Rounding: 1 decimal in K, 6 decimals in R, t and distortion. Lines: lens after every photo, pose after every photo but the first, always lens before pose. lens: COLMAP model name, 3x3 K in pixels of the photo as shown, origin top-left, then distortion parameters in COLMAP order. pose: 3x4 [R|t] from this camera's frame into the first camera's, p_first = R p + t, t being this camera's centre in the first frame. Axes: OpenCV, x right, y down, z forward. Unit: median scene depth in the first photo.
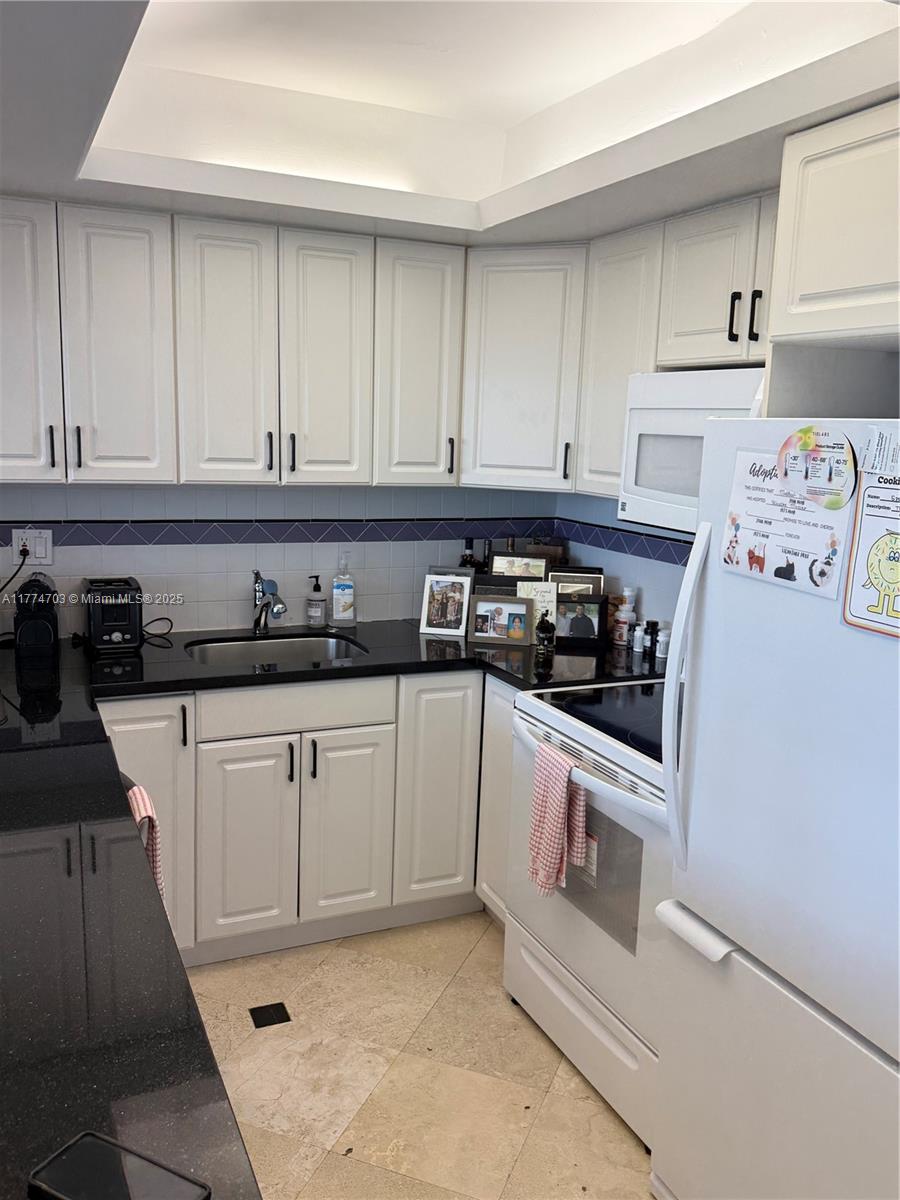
lens RADIAL K [[997.6, 0, 443.5], [0, 997.6, 596.9], [0, 0, 1]] dist [0.079754, -0.011185]
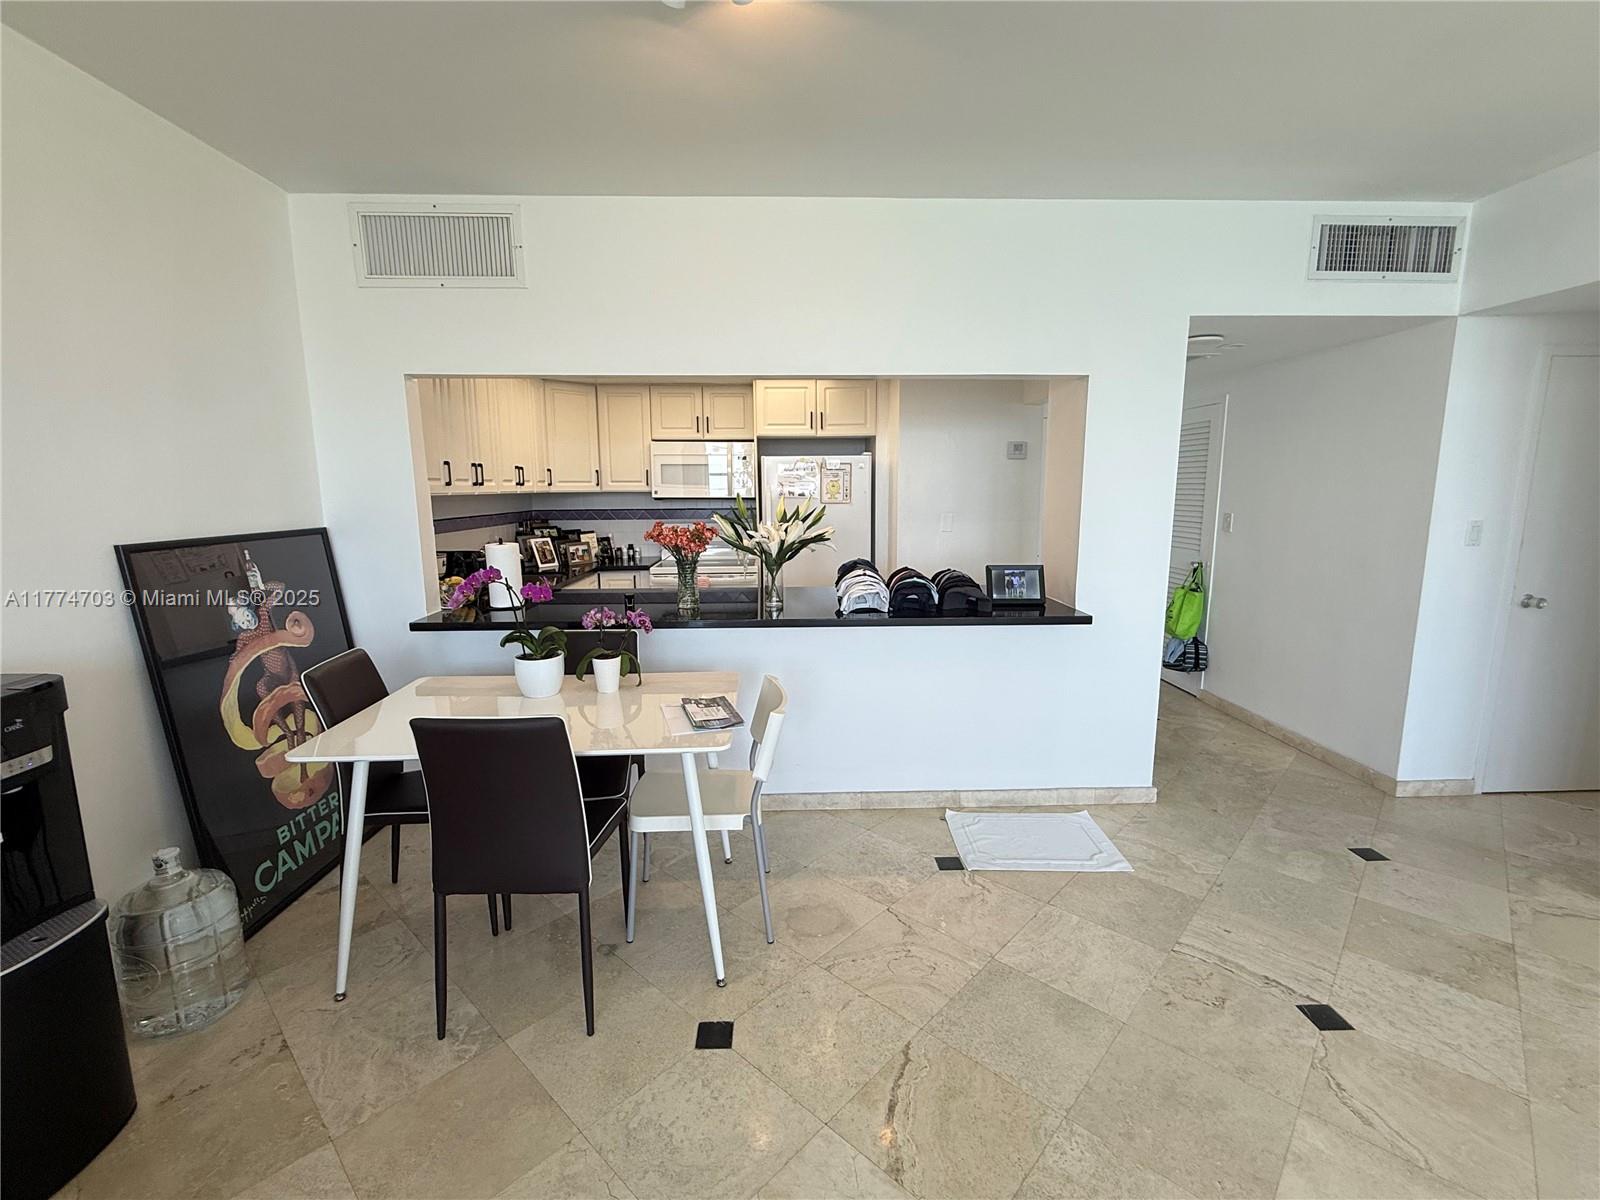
lens RADIAL K [[713.3, 0, 806.3], [0, 713.3, 601.1], [0, 0, 1]] dist [0.002442, 0.000028]
pose [[0.351928, -0.180942, 0.918372, -1.284724], [0.178835, 0.976062, 0.123777, 0.022215], [-0.918784, 0.120676, 0.375863, -0.016119]]
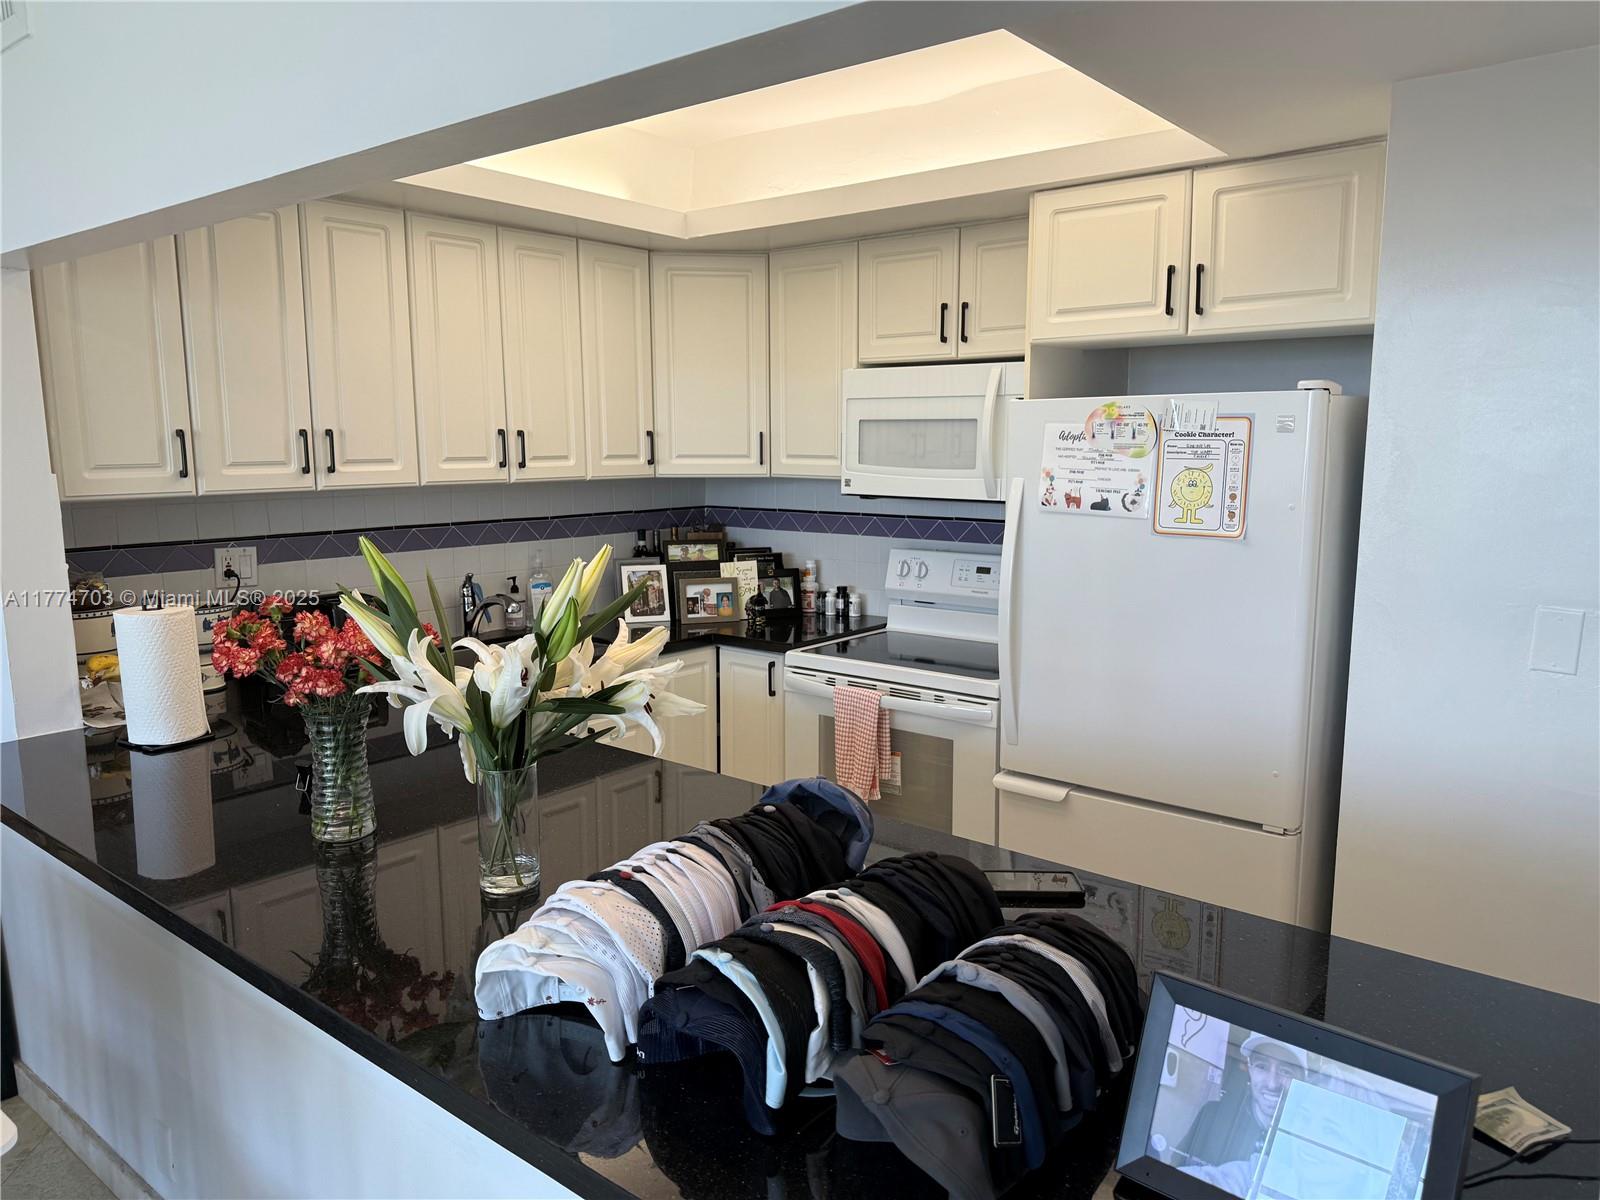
lens RADIAL K [[1126.9, 0, 804.8], [0, 1126.9, 611.6], [0, 0, 1]] dist [0.048045, -0.054673]
pose [[0.888758, -0.103852, 0.446457, -0.417960], [0.108741, 0.993961, 0.014738, 0.030554], [-0.445292, 0.035450, 0.894683, -0.129209]]
